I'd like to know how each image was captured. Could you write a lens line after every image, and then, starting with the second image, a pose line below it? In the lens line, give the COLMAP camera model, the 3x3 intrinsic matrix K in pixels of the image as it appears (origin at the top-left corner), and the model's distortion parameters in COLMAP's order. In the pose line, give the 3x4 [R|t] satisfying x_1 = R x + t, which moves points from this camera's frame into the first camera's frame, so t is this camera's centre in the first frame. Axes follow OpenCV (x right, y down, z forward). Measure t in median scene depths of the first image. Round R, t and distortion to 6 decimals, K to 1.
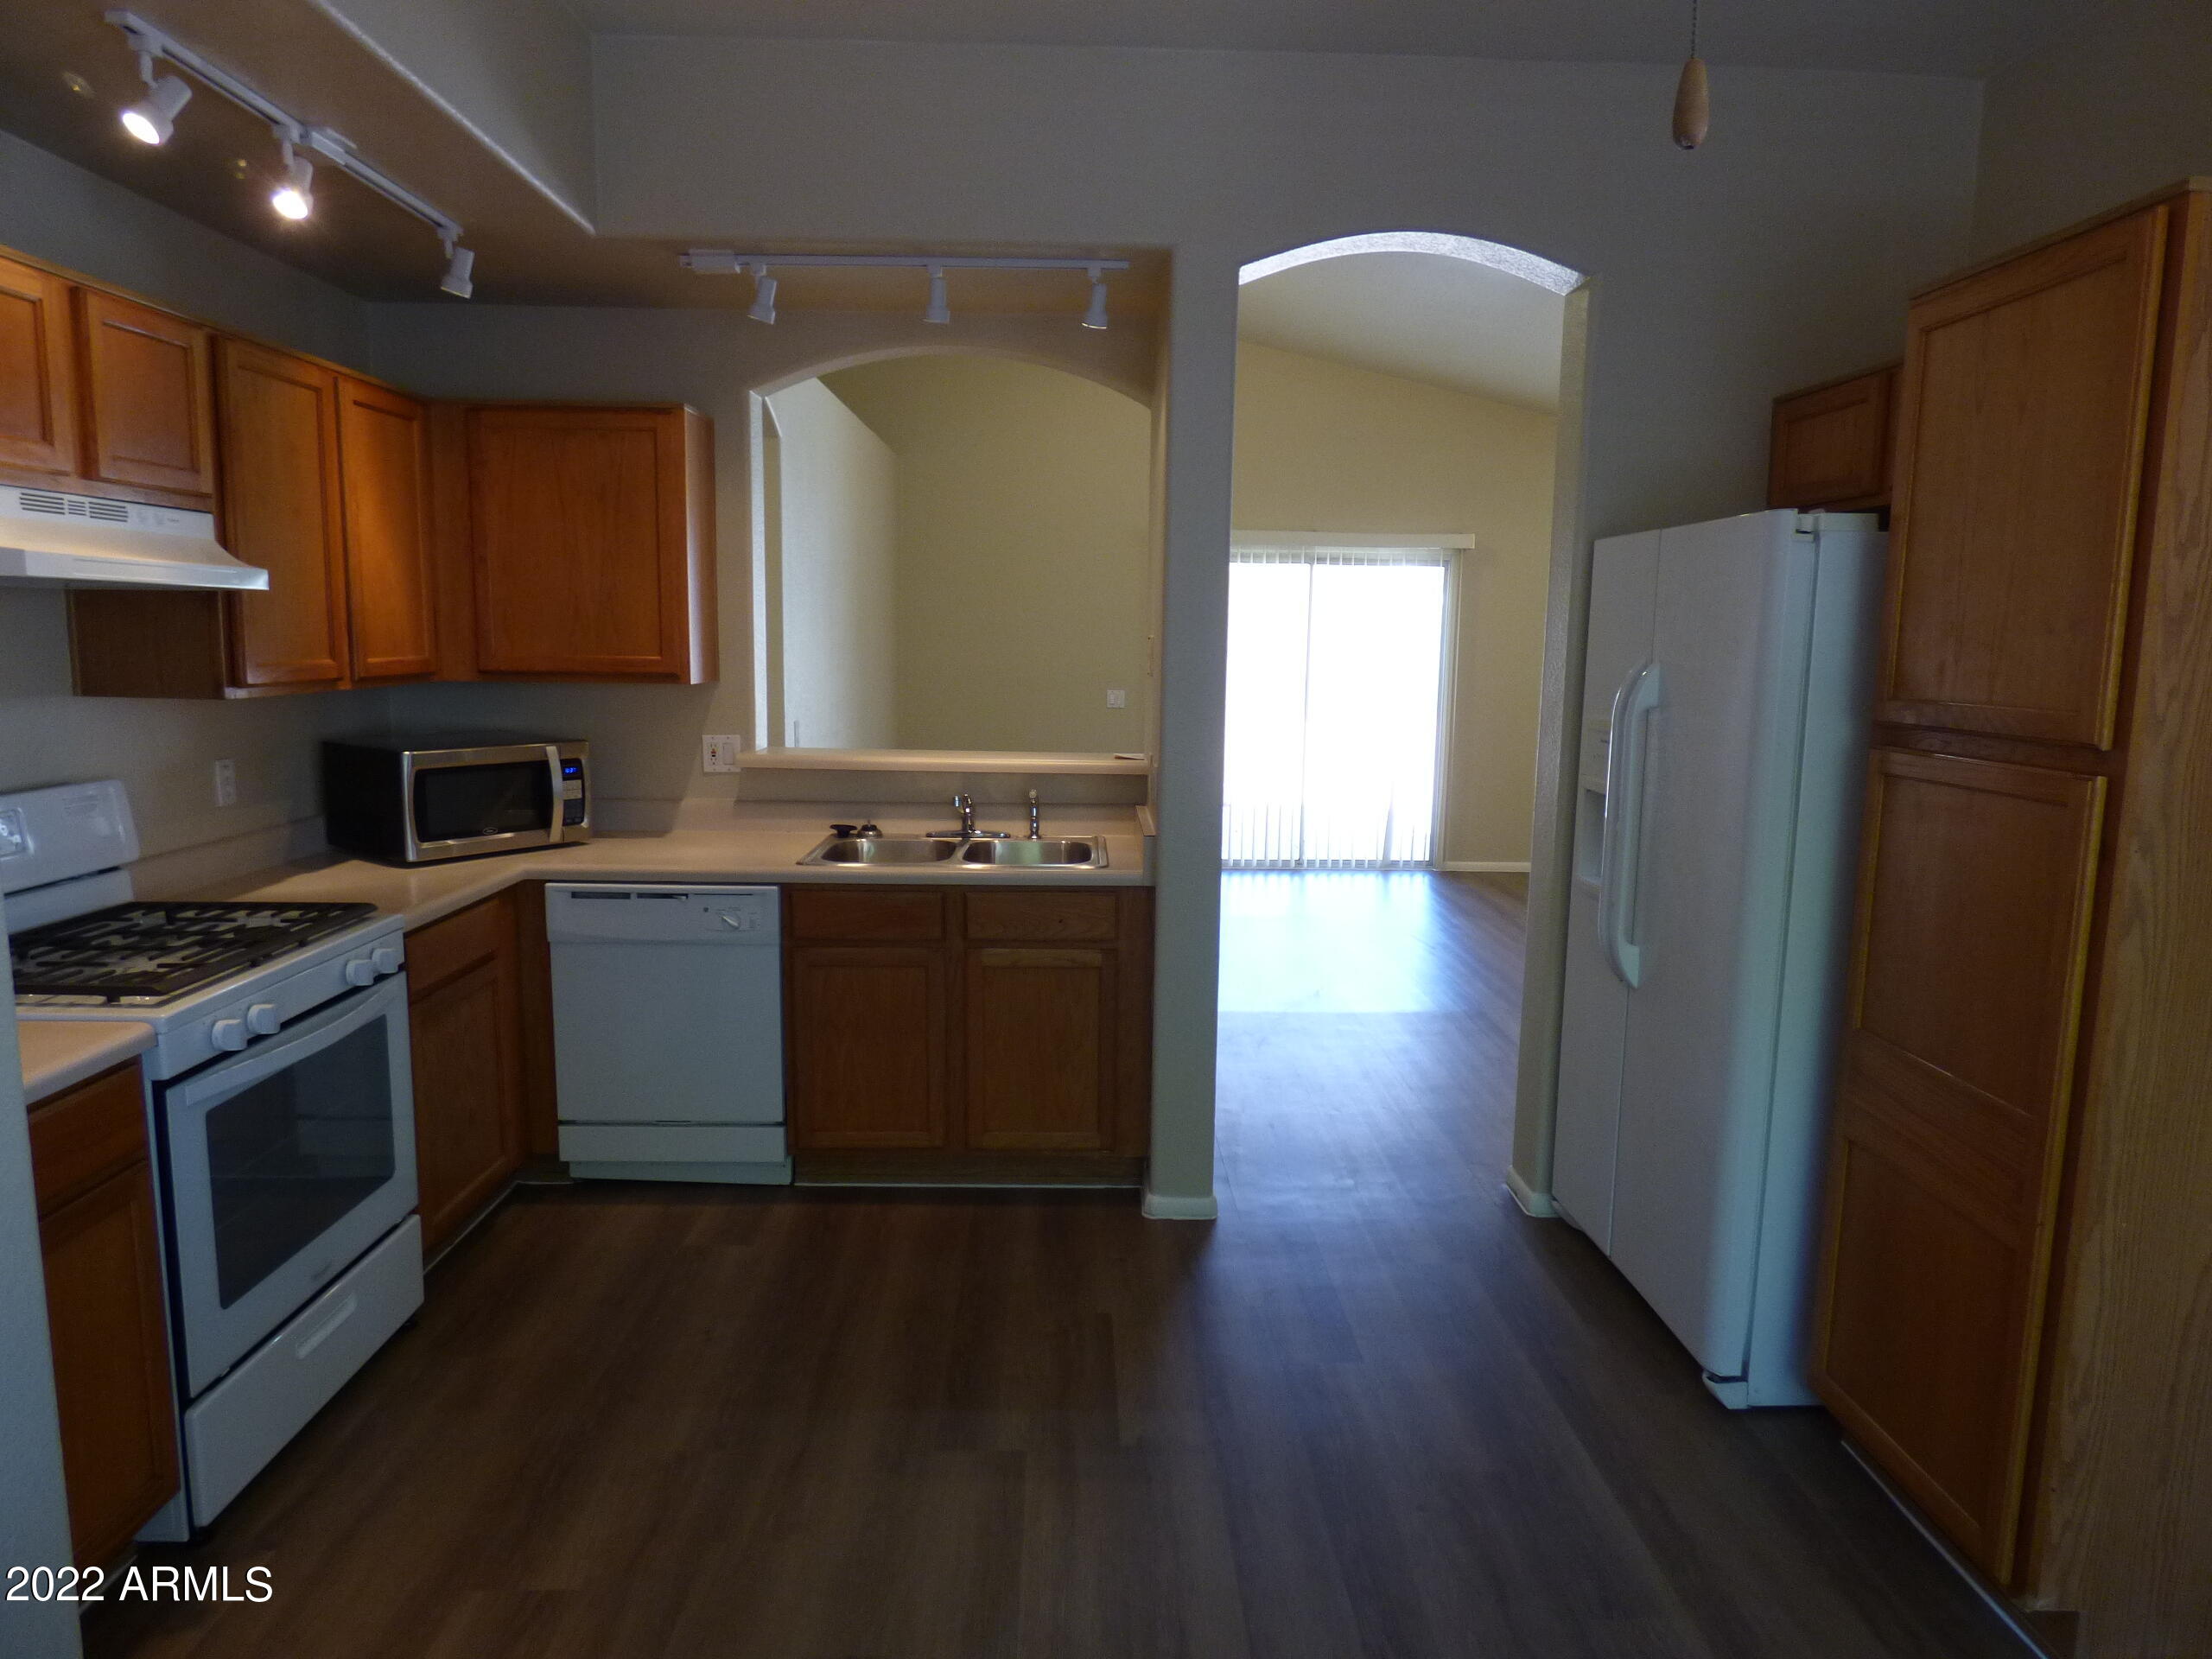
lens RADIAL K [[1330.8, 0, 1104.4], [0, 1330.8, 822.8], [0, 0, 1]] dist [-0.013905, -0.005360]
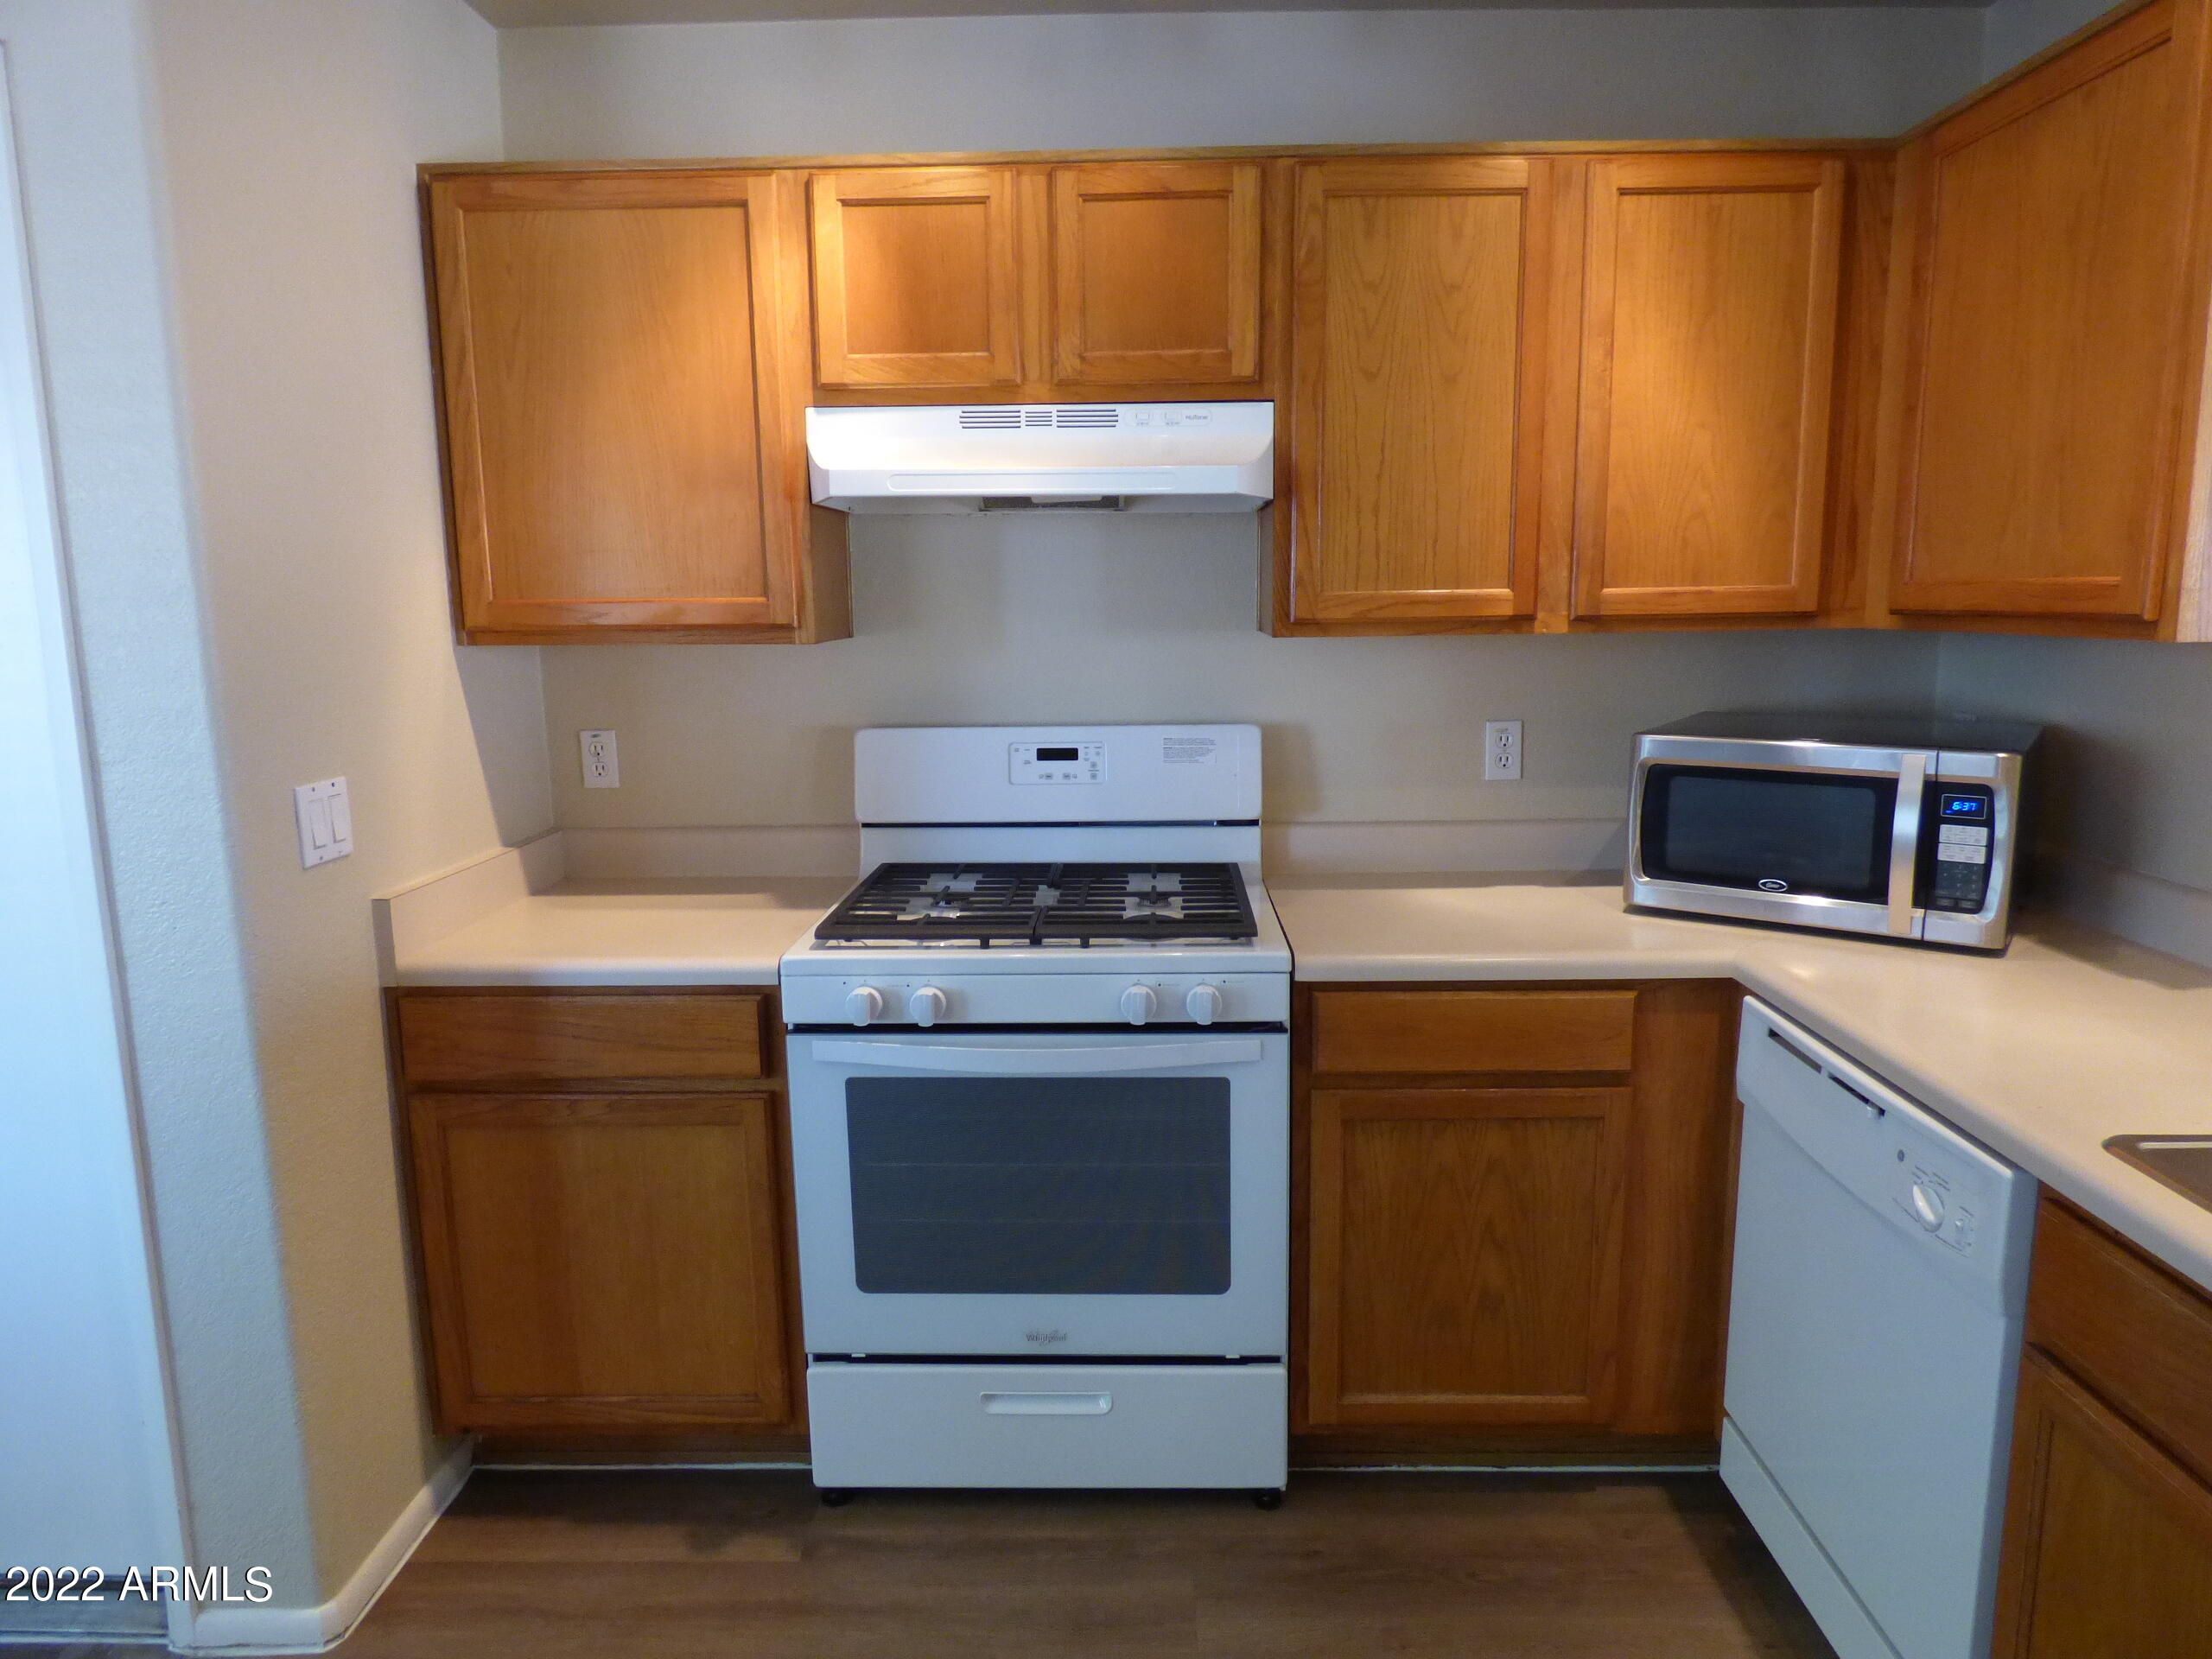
lens RADIAL K [[1330.8, 0, 1108.3], [0, 1330.8, 821.7], [0, 0, 1]] dist [-0.013905, -0.005360]
pose [[-0.040348, 0.151139, -0.987689, 0.132855], [-0.128682, 0.979476, 0.155139, -0.082386], [0.990865, 0.133358, -0.020071, 0.803199]]
